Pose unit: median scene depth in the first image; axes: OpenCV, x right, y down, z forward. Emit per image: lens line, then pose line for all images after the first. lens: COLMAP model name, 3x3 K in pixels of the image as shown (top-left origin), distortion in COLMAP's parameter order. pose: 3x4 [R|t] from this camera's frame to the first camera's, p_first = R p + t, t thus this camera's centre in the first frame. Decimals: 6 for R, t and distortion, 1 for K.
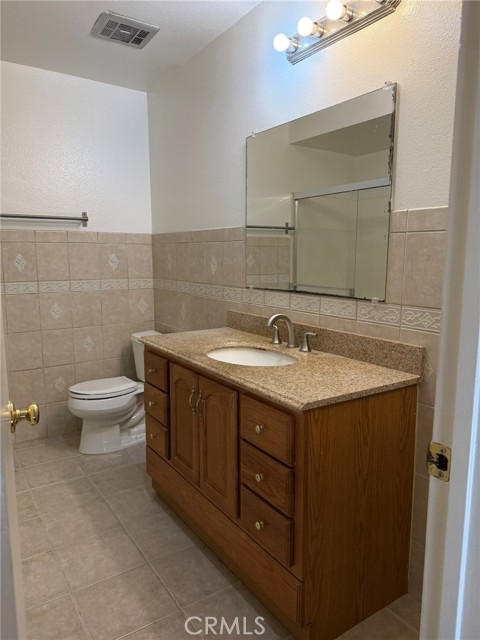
lens RADIAL K [[452.3, 0, 242.7], [0, 452.3, 318.1], [0, 0, 1]] dist [0.038473, -0.036808]
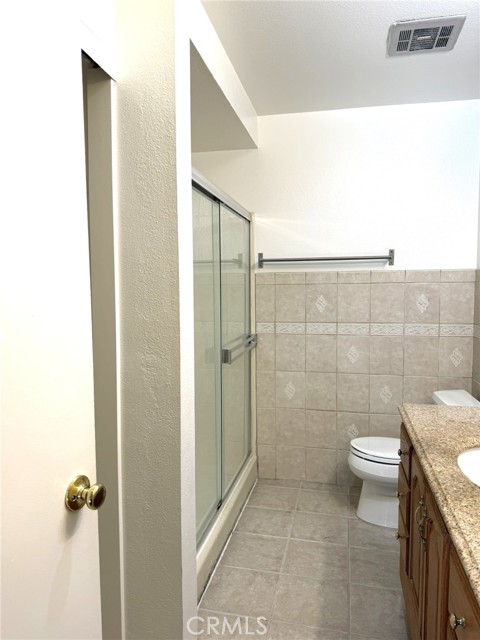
lens RADIAL K [[452.3, 0, 241.9], [0, 452.3, 319.2], [0, 0, 1]] dist [0.038473, -0.036808]
pose [[0.684230, 0.046321, -0.727794, 0.119147], [-0.095130, 0.995123, -0.026100, -0.042298], [0.723035, 0.087094, 0.685299, 0.175245]]
